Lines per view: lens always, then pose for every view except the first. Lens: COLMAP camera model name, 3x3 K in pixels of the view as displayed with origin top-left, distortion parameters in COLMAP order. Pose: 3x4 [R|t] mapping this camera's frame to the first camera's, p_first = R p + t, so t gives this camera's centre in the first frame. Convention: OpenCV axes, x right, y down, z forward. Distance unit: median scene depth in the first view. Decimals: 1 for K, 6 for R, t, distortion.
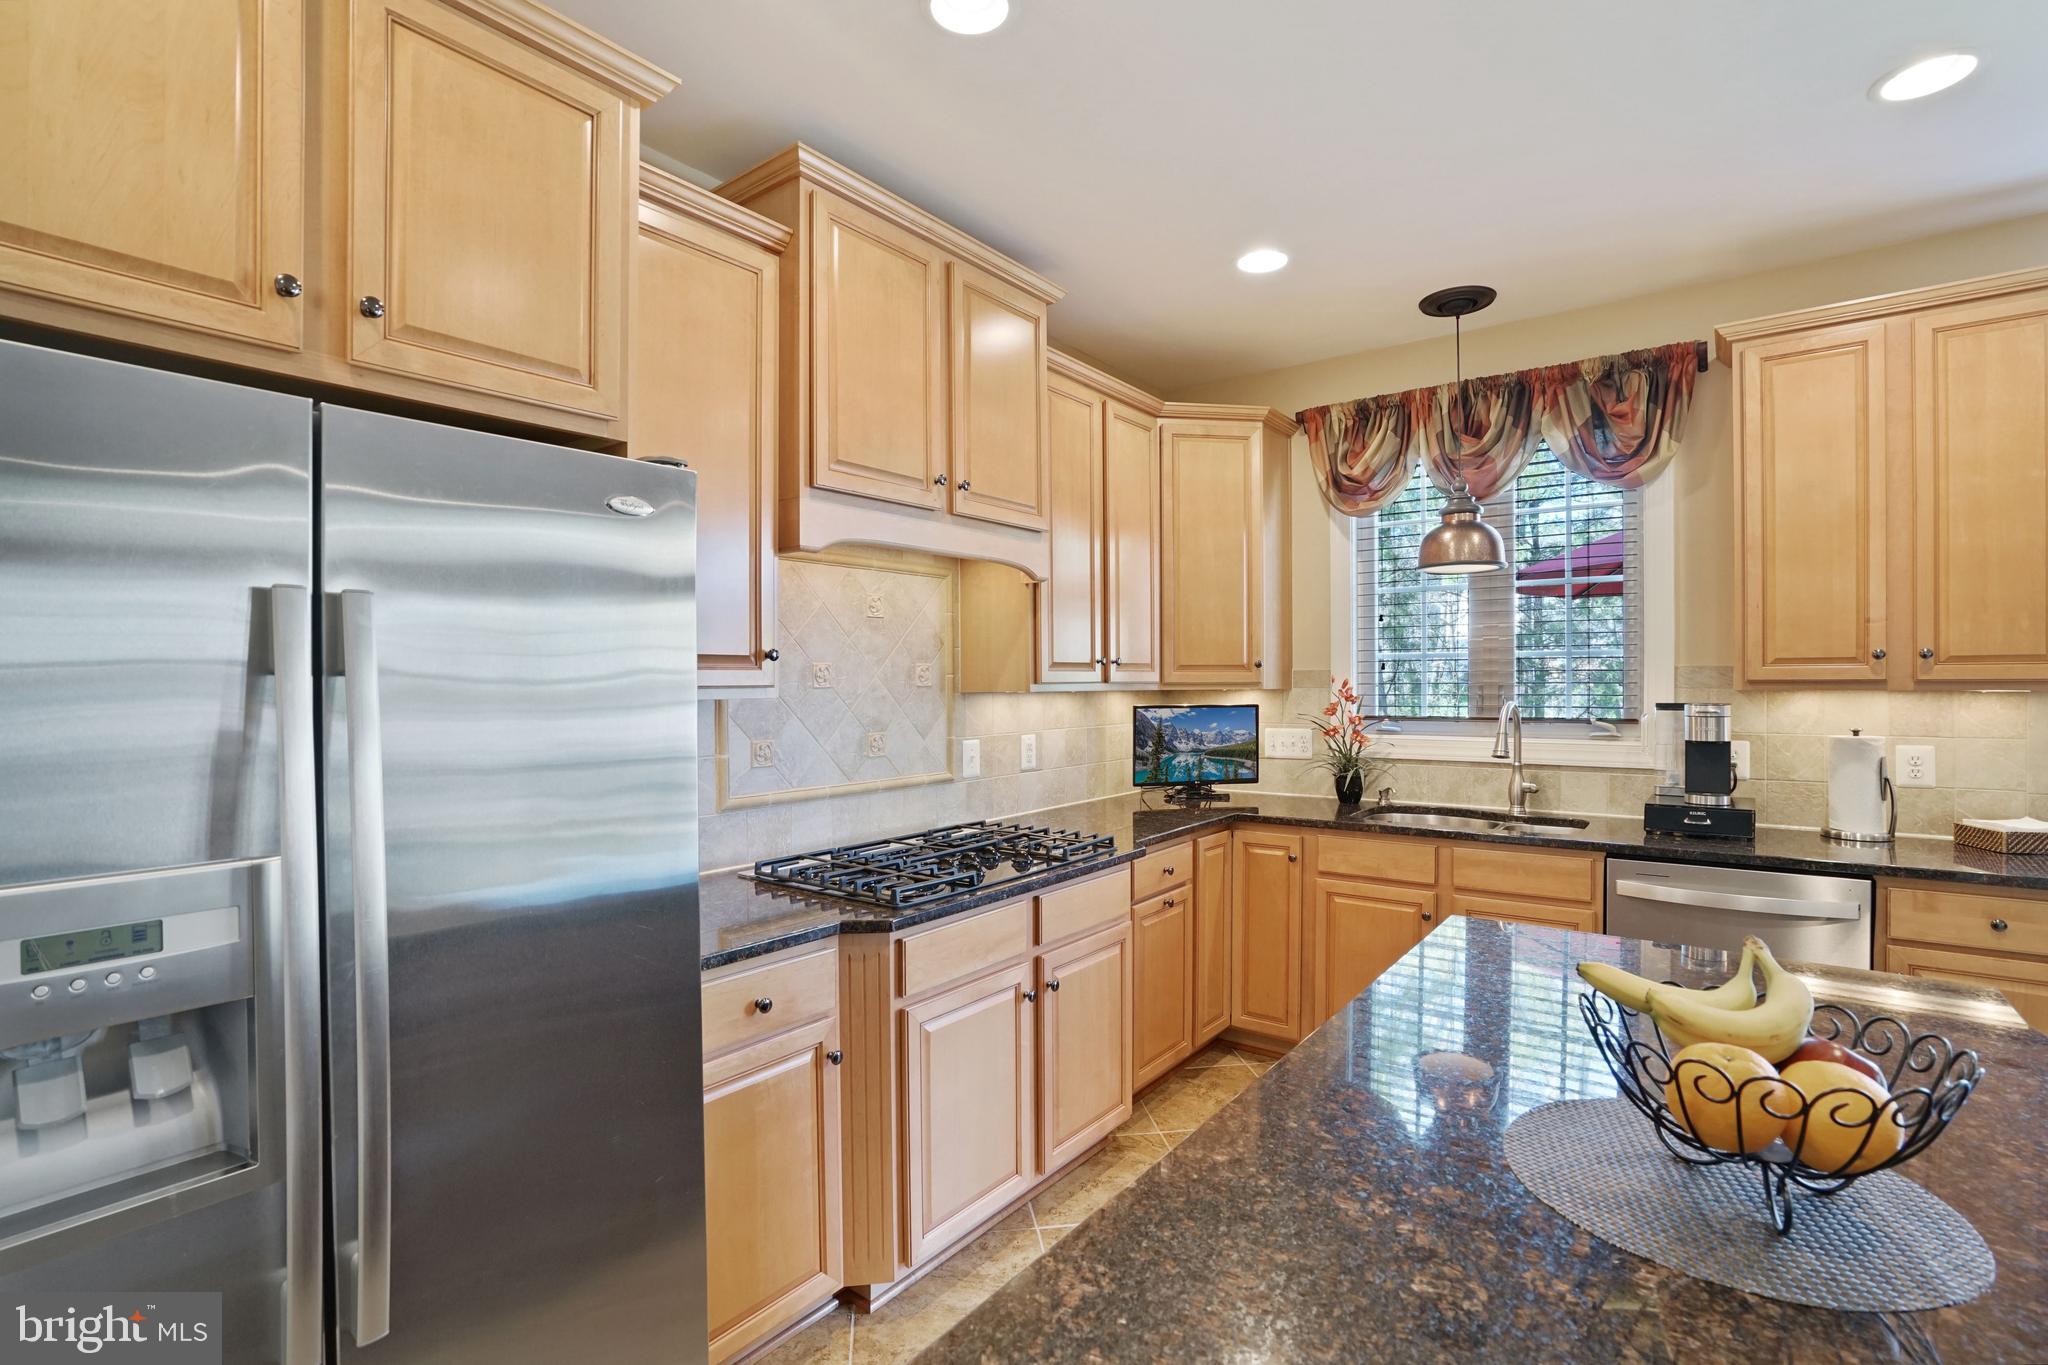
lens RADIAL K [[946.8, 0, 1020.9], [0, 946.8, 686.9], [0, 0, 1]] dist [-0.054875, 0.018296]
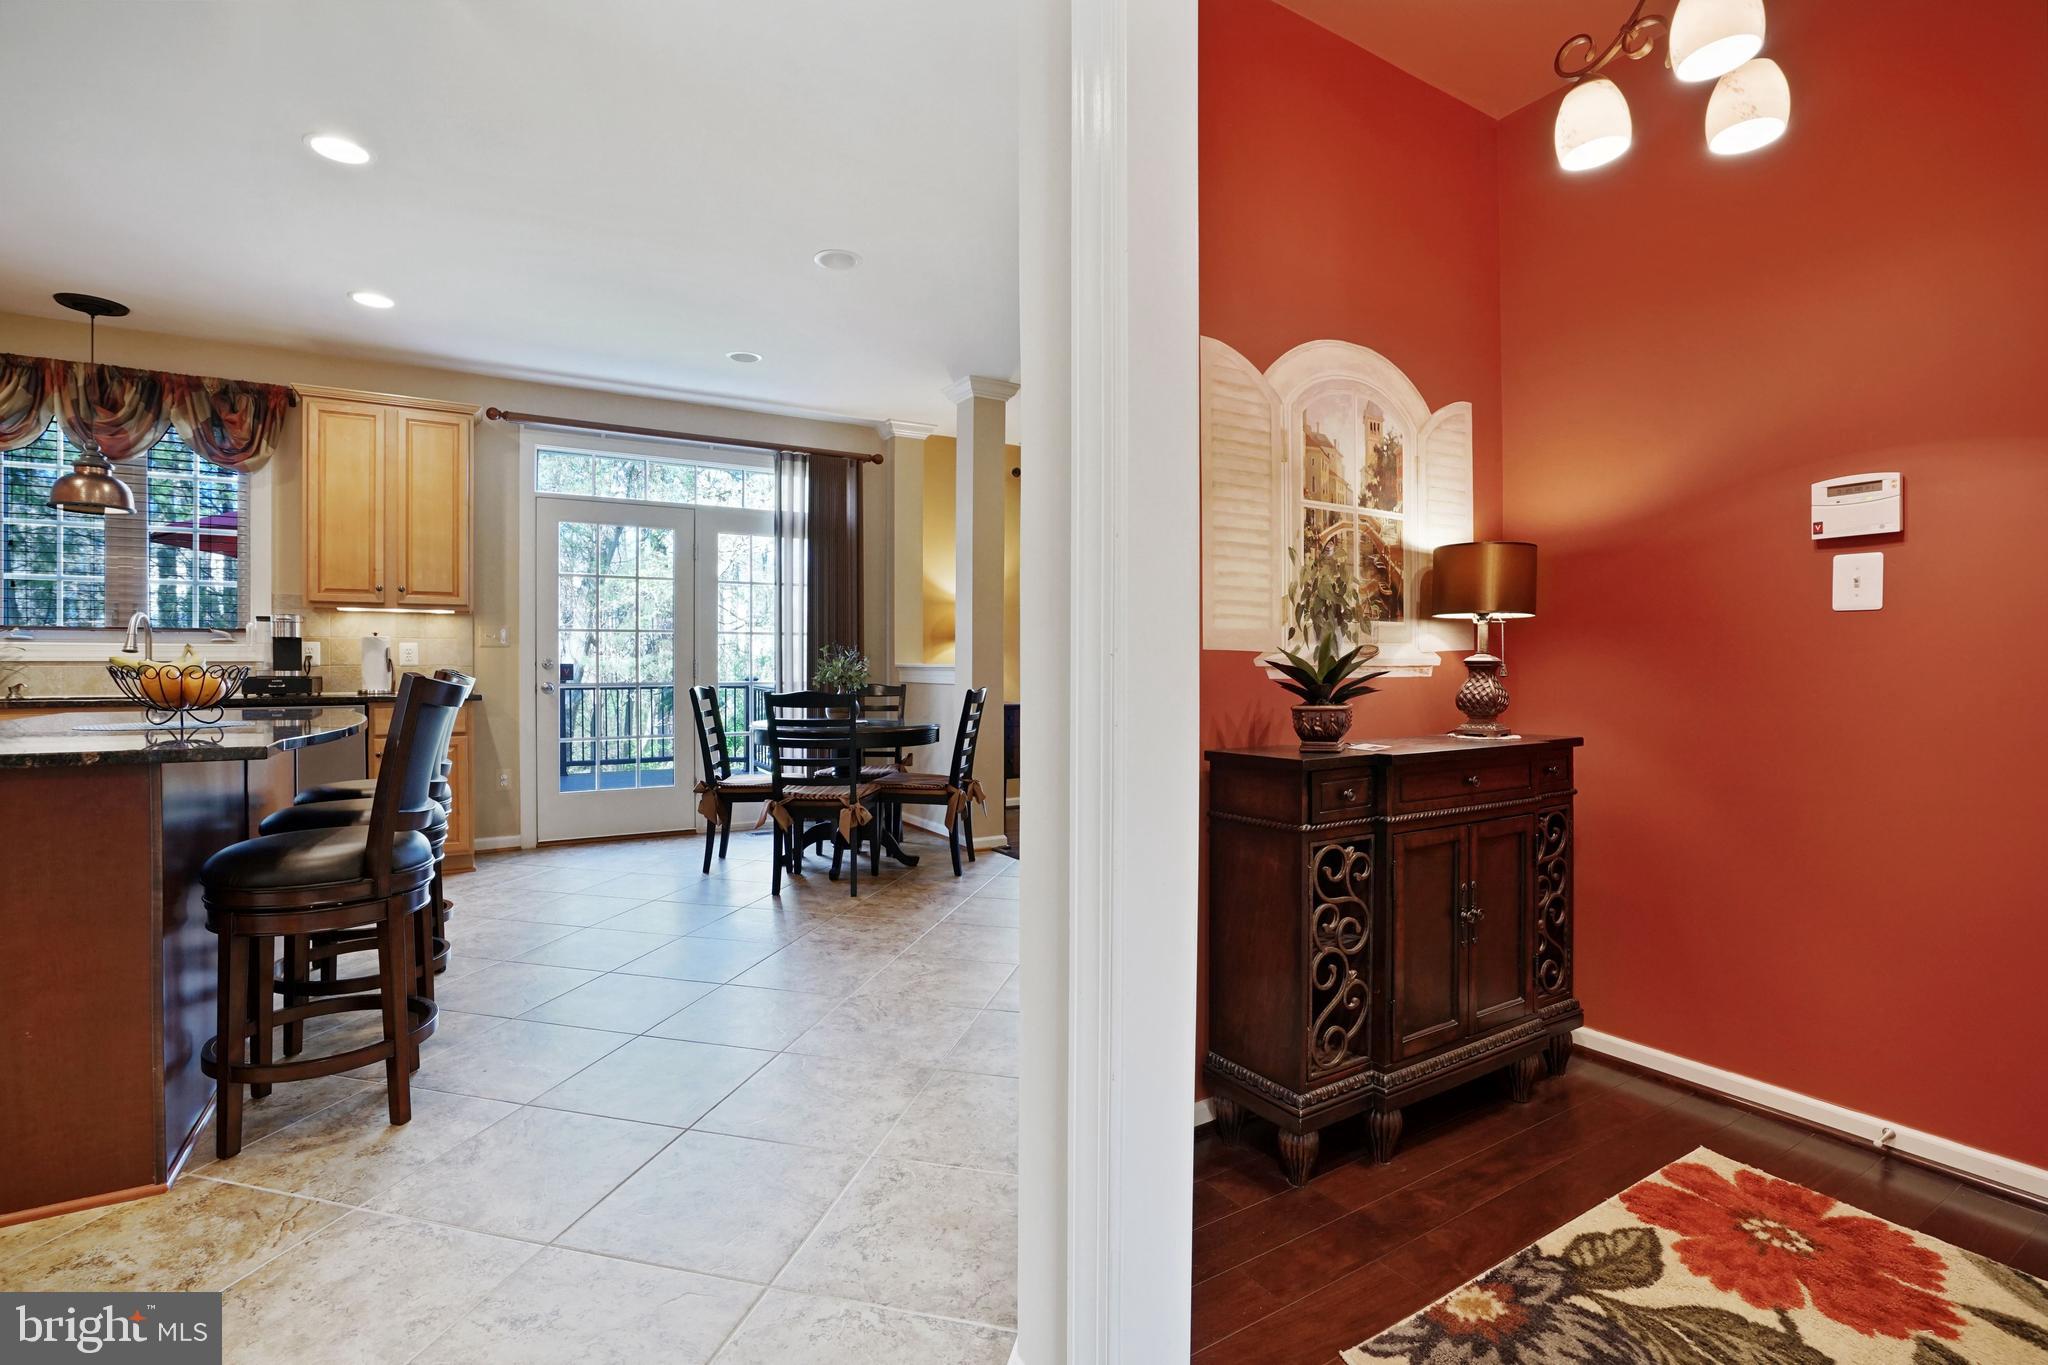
lens RADIAL K [[946.8, 0, 1026.9], [0, 946.8, 673.5], [0, 0, 1]] dist [-0.054875, 0.018296]
pose [[0.357790, -0.002992, 0.933797, -0.259664], [0.005508, 0.999984, 0.001093, 0.111538], [-0.933786, 0.004752, 0.357801, -0.691362]]
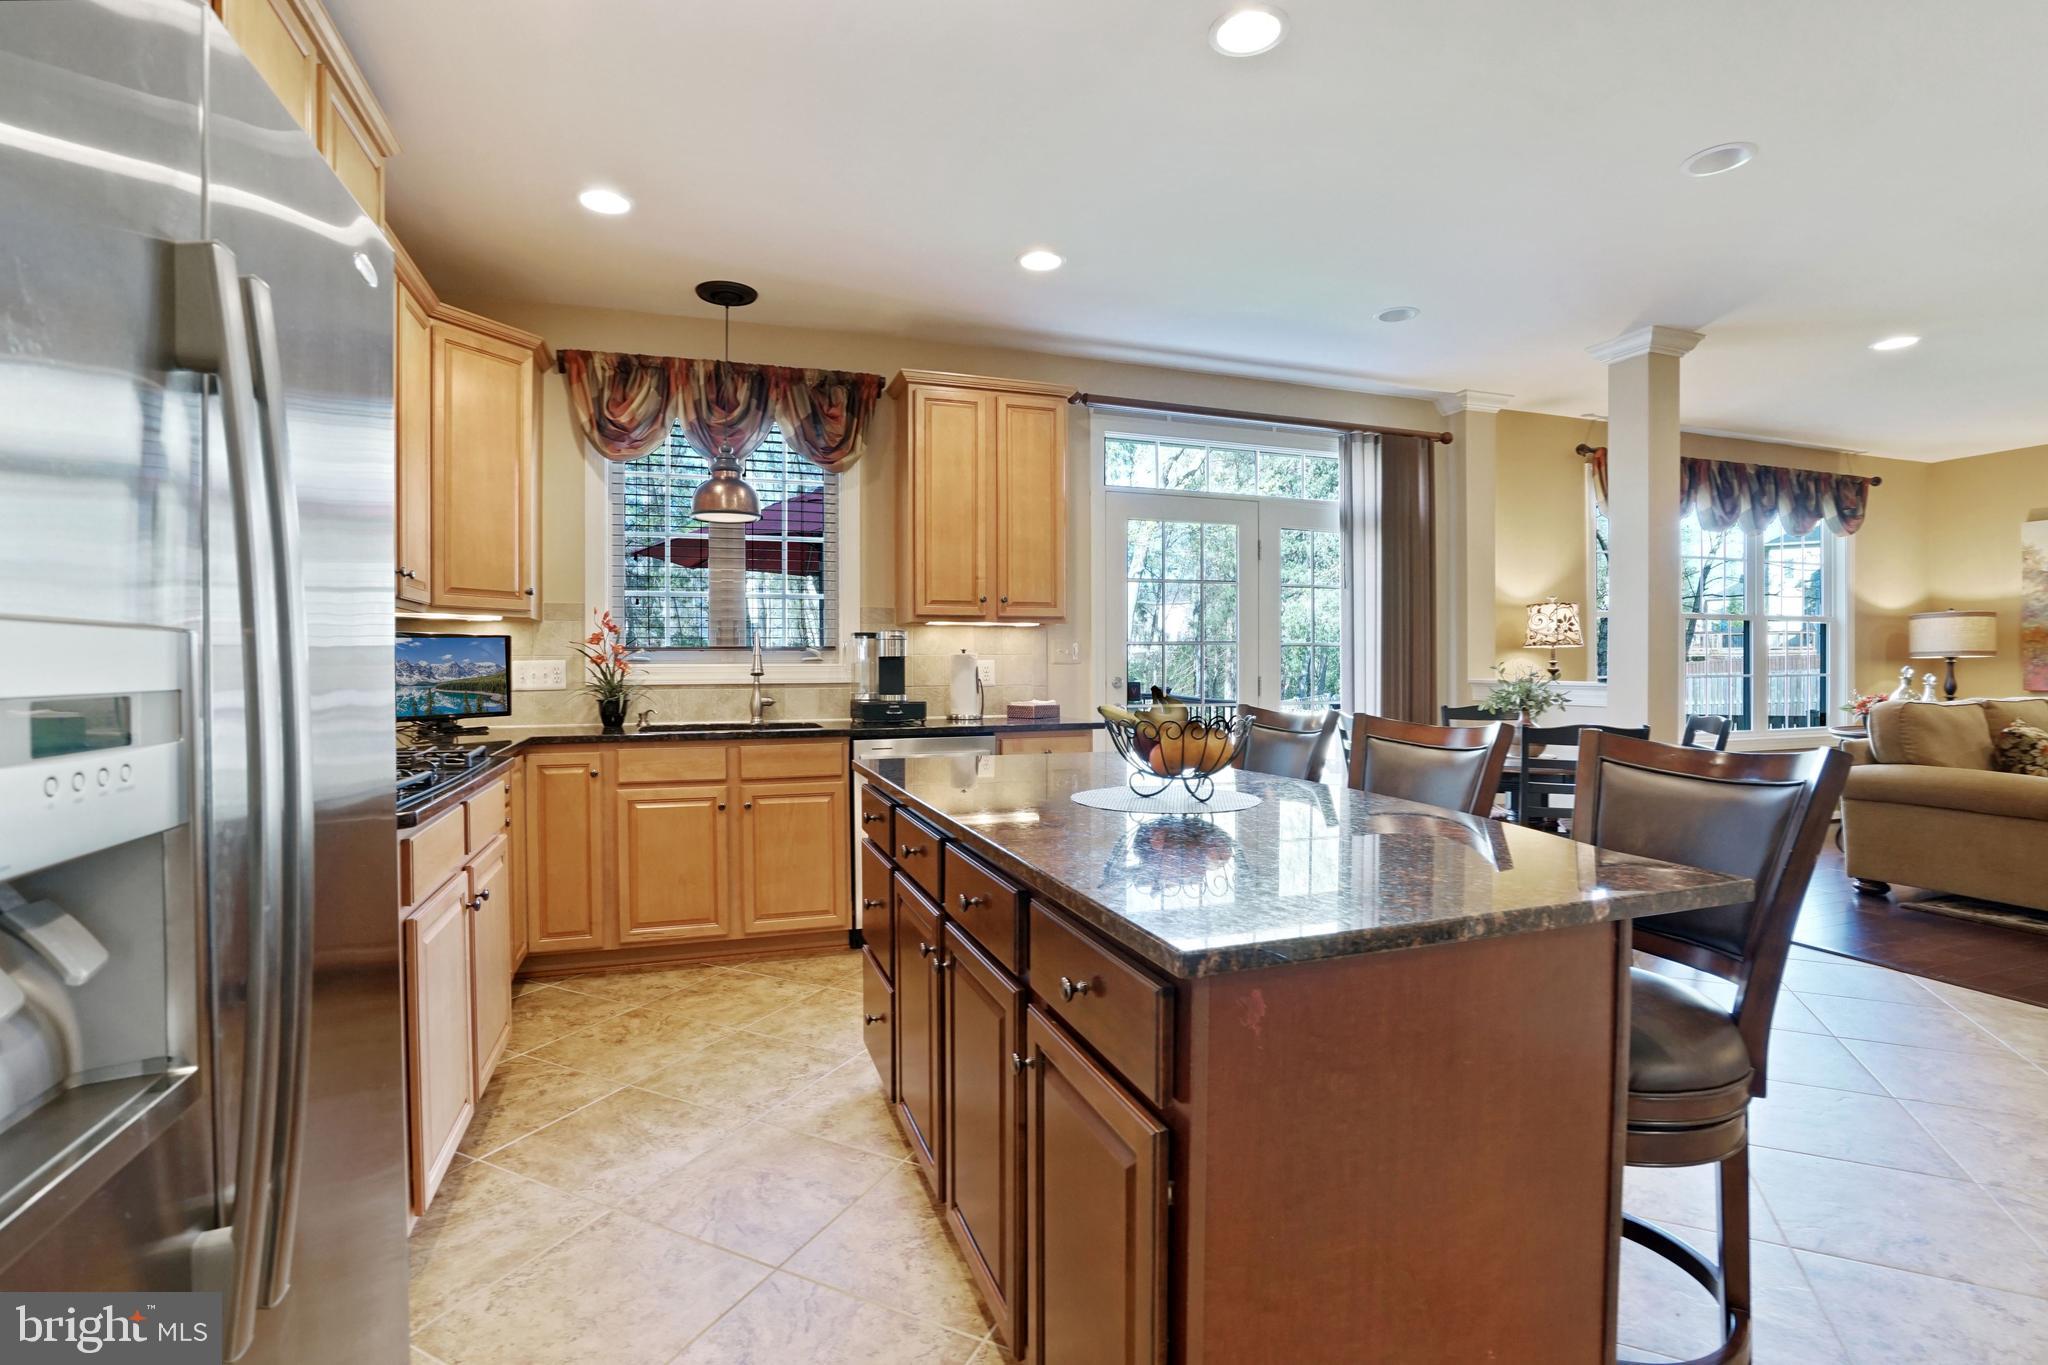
lens RADIAL K [[946.8, 0, 1019.1], [0, 946.8, 677.0], [0, 0, 1]] dist [-0.054875, 0.018296]
pose [[0.551201, -0.009598, 0.834317, -0.326934], [0.005833, 0.999954, 0.007650, 0.069698], [-0.834352, 0.000649, 0.551232, 0.027723]]
